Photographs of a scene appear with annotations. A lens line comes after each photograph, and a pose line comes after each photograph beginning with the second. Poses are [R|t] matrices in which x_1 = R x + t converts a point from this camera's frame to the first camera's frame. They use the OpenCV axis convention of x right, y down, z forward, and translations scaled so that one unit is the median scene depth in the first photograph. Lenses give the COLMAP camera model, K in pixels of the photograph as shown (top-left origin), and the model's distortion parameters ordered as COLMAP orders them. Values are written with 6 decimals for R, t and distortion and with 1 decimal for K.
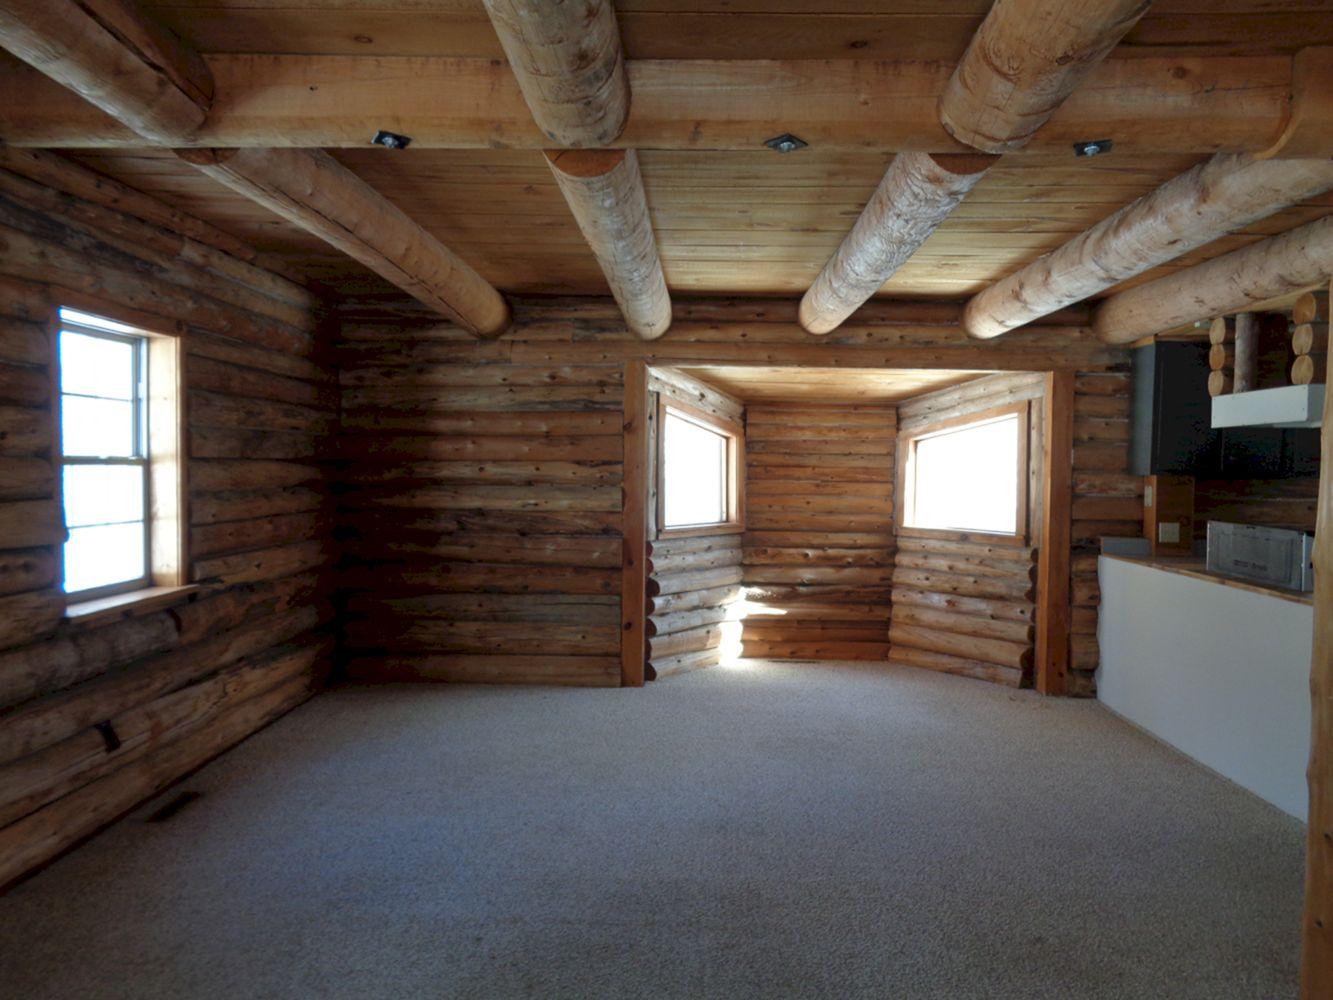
lens RADIAL K [[1012.6, 0, 673.5], [0, 1012.6, 500.1], [0, 0, 1]] dist [0.030168, -0.012089]
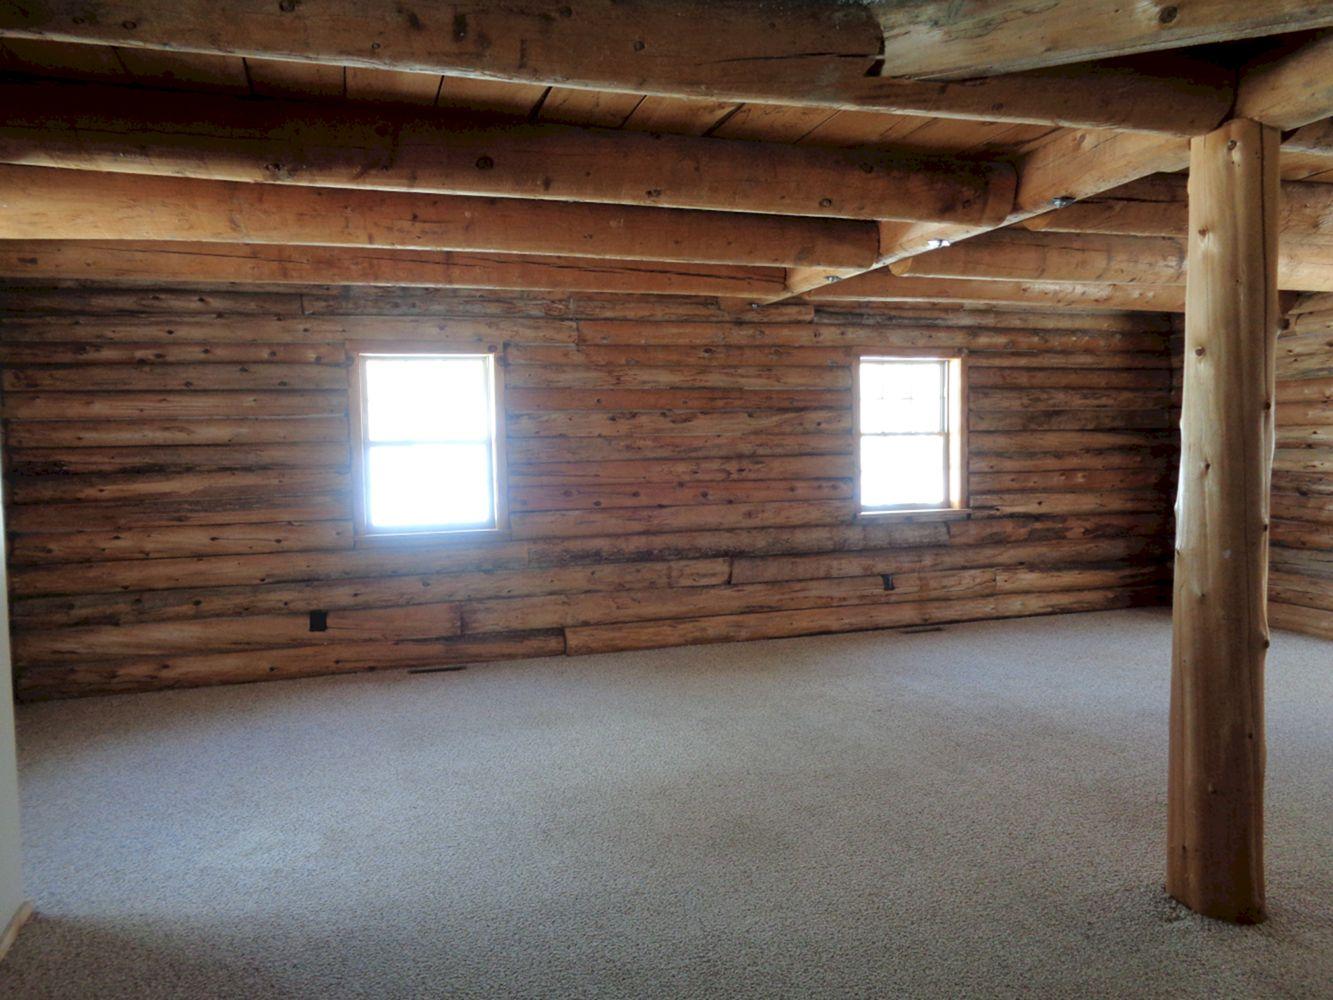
lens RADIAL K [[1012.6, 0, 662.9], [0, 1012.6, 494.4], [0, 0, 1]] dist [0.030168, -0.012089]
pose [[0.320734, 0.032368, -0.946616, 0.905097], [-0.017928, 0.999444, 0.028100, 0.022579], [0.947000, 0.007959, 0.321136, 0.015789]]
